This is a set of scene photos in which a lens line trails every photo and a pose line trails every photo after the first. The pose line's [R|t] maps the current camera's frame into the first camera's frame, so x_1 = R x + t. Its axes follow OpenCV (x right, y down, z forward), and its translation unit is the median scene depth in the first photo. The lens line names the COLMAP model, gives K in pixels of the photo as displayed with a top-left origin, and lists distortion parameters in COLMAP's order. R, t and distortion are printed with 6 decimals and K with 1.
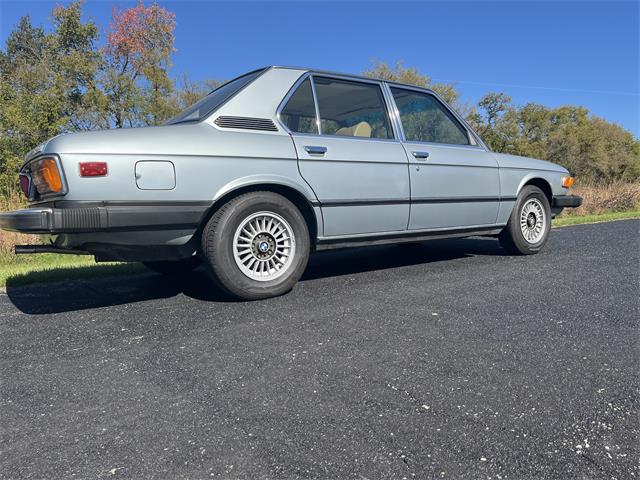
lens RADIAL K [[470.7, 0, 320.0], [0, 470.7, 240.0], [0, 0, 1]] dist [0.012395, -0.000264]
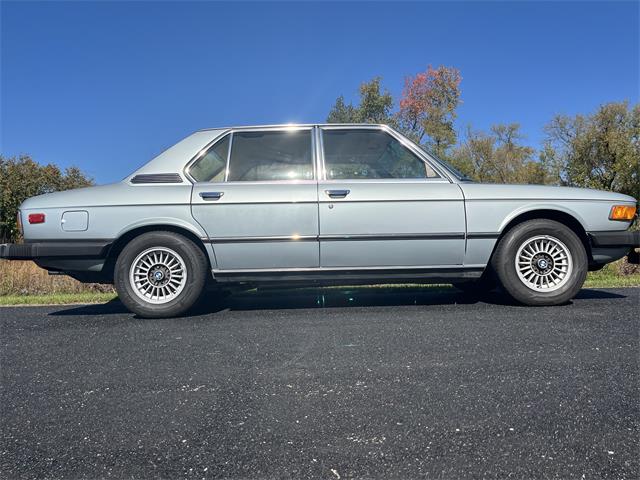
lens RADIAL K [[476.3, 0, 338.2], [0, 476.3, 228.3], [0, 0, 1]] dist [0.011684, -0.001231]
pose [[0.826304, -0.024809, -0.562678, 0.648852], [-0.044526, 0.993025, -0.109172, 0.004400], [0.561461, 0.115263, 0.819436, 0.150310]]
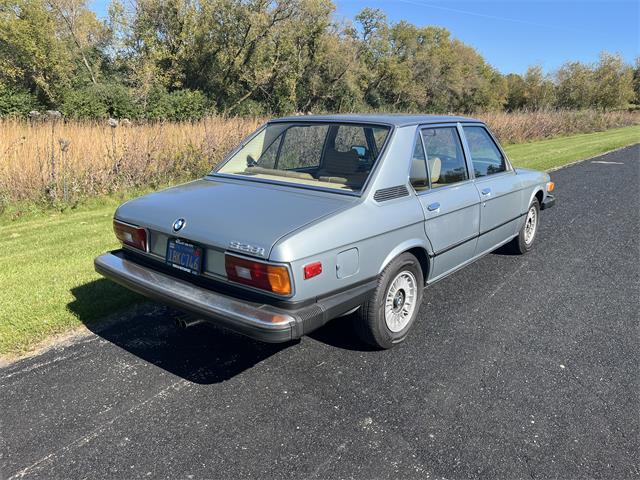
lens RADIAL K [[476.1, 0, 317.9], [0, 476.1, 230.0], [0, 0, 1]] dist [0.063138, -0.094984]
pose [[0.960962, -0.029471, 0.275105, -0.405886], [-0.016657, 0.986345, 0.163850, -0.221106], [-0.276177, -0.162036, 0.947349, 0.008048]]
